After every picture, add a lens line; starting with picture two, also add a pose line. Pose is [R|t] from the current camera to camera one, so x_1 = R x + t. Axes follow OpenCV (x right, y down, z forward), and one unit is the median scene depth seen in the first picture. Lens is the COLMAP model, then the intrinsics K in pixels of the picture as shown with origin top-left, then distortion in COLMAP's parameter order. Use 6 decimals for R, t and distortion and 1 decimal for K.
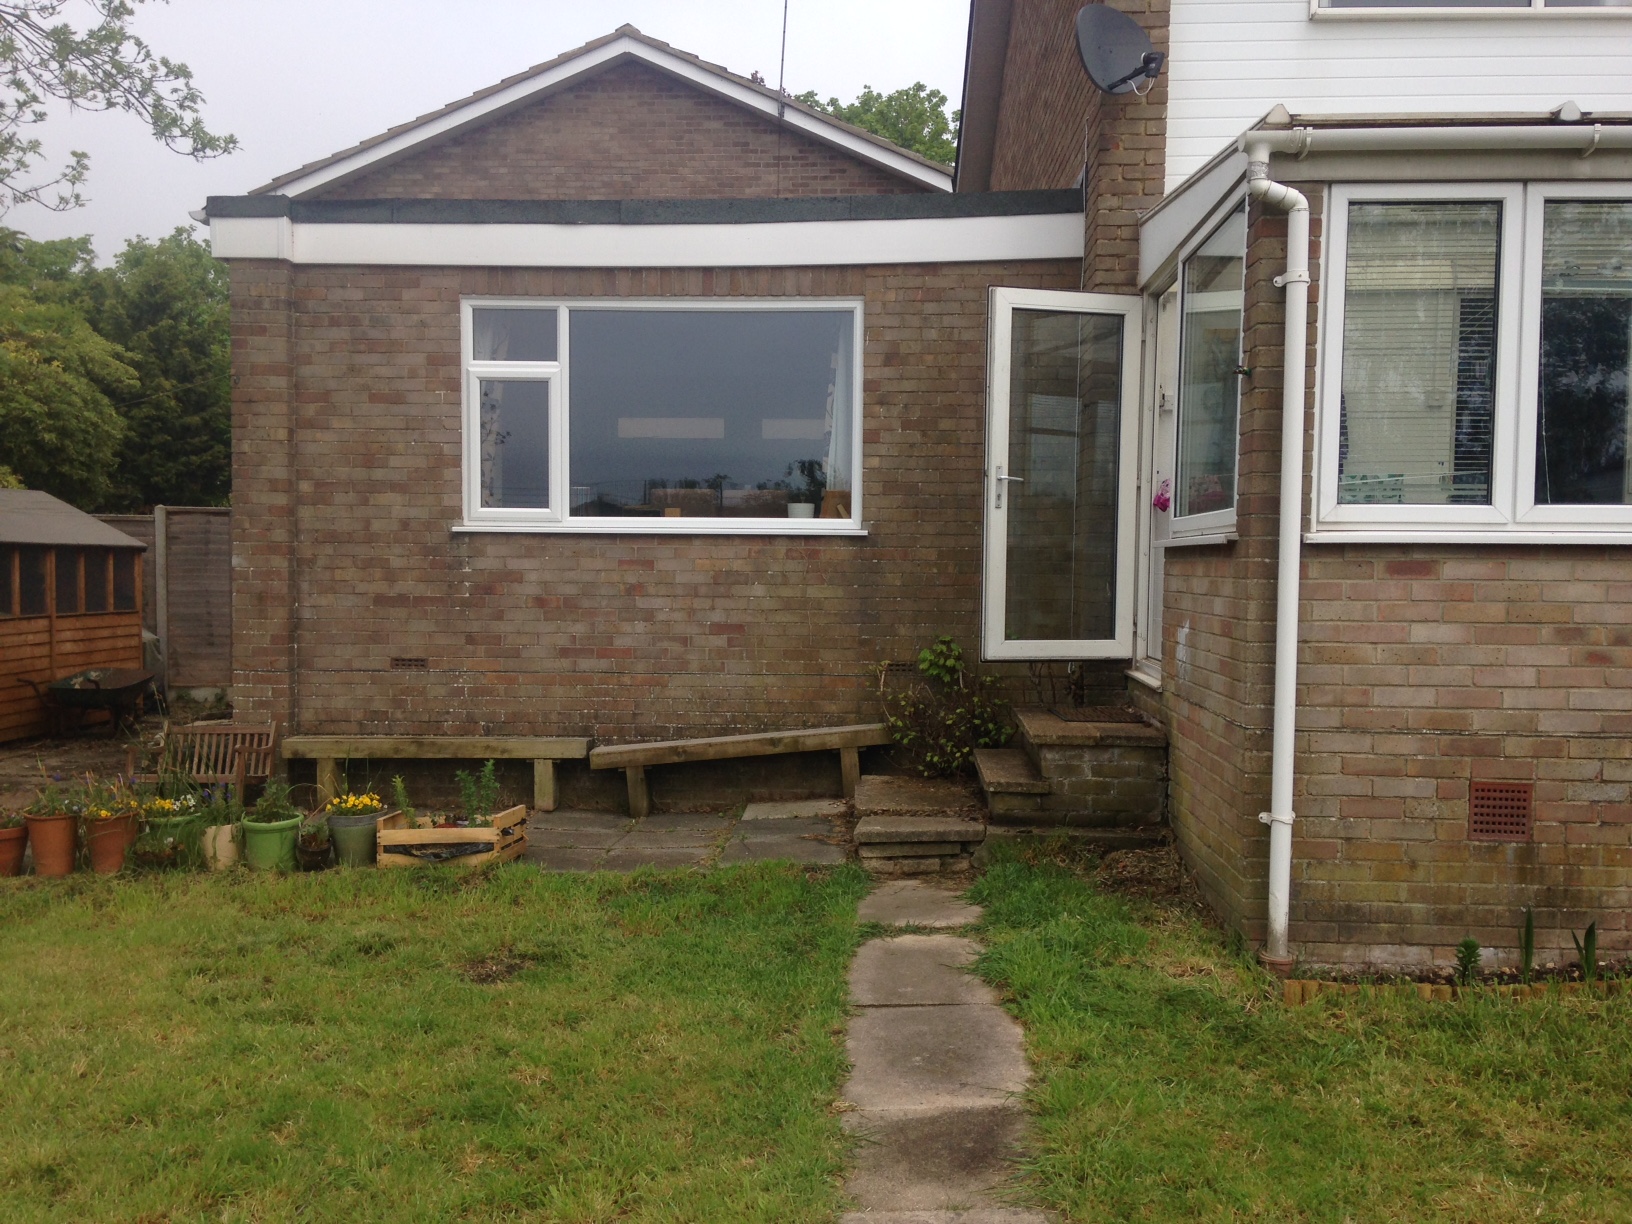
lens RADIAL K [[1515.8, 0, 791.5], [0, 1515.8, 609.8], [0, 0, 1]] dist [0.199288, -0.333232]
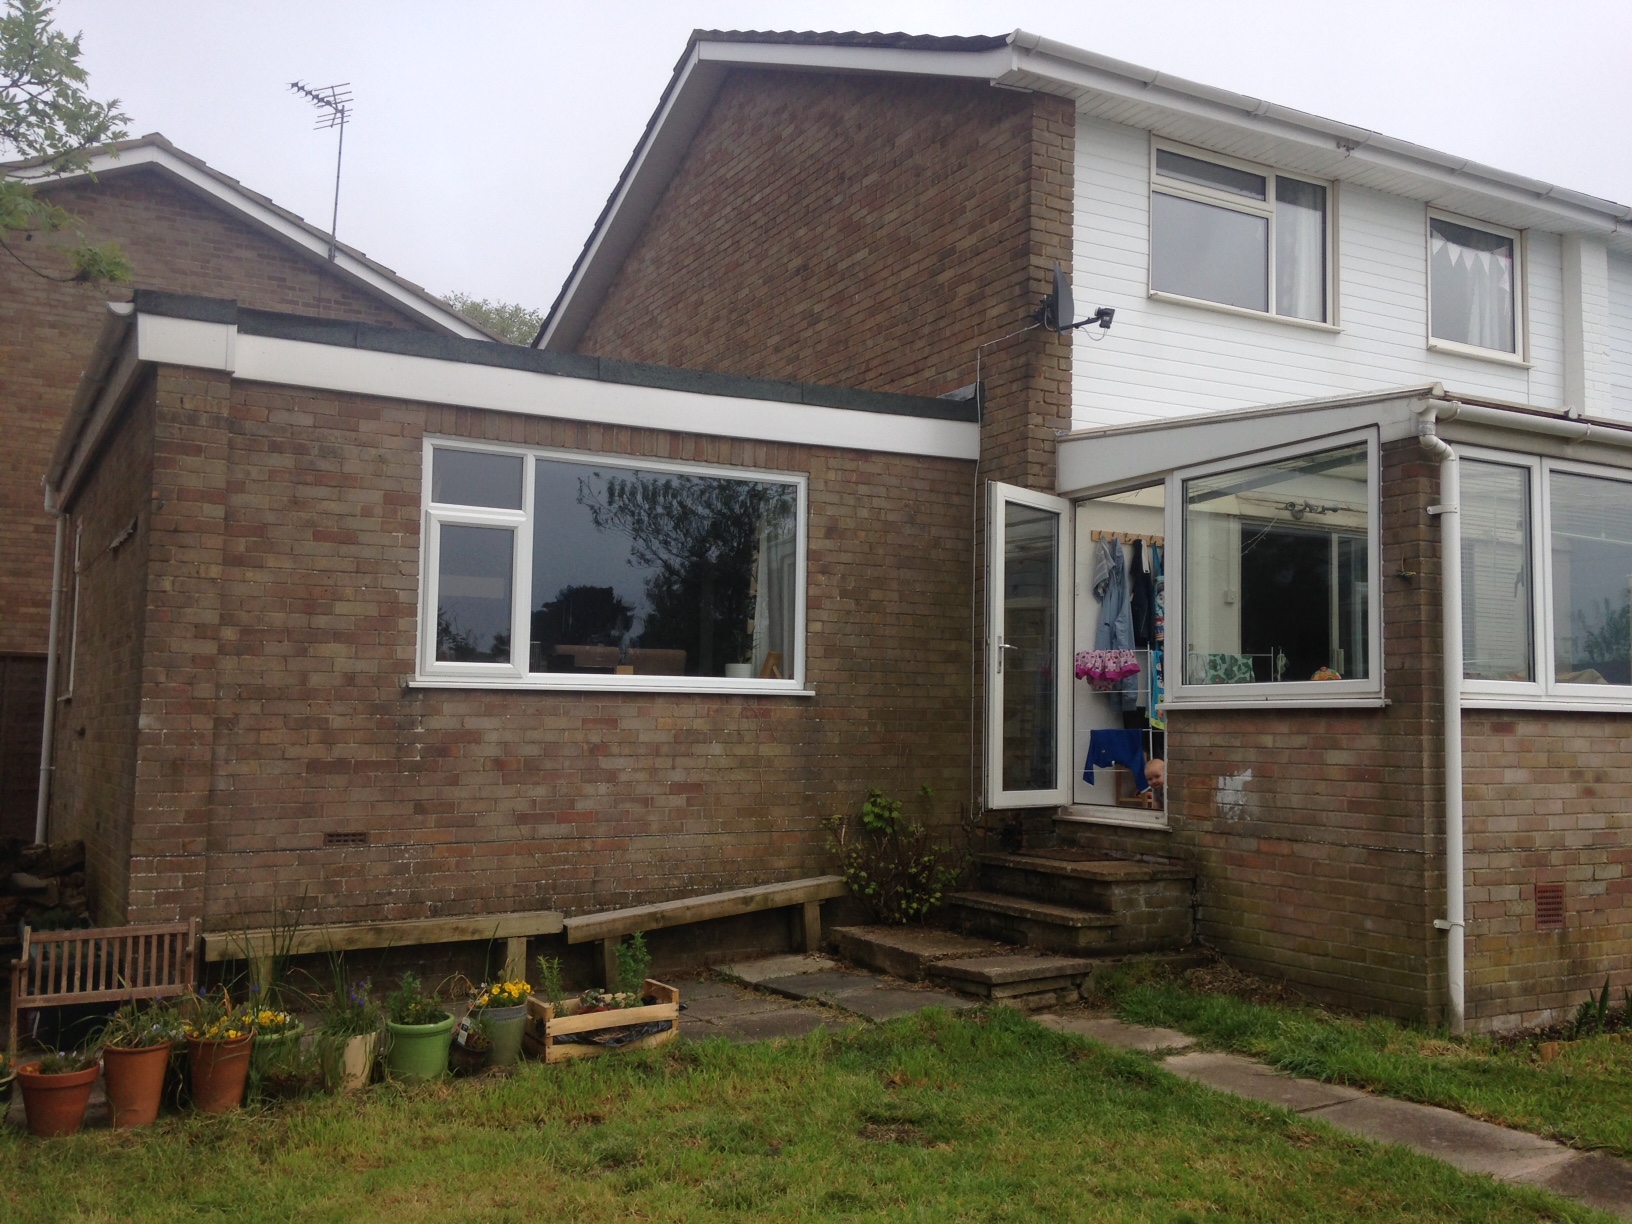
lens RADIAL K [[1515.8, 0, 791.5], [0, 1515.8, 609.8], [0, 0, 1]] dist [0.199288, -0.333232]
pose [[0.838510, 0.042005, 0.543265, -0.529672], [0.016930, 0.994534, -0.103028, 0.000224], [-0.544624, 0.095588, 0.833215, 0.121932]]
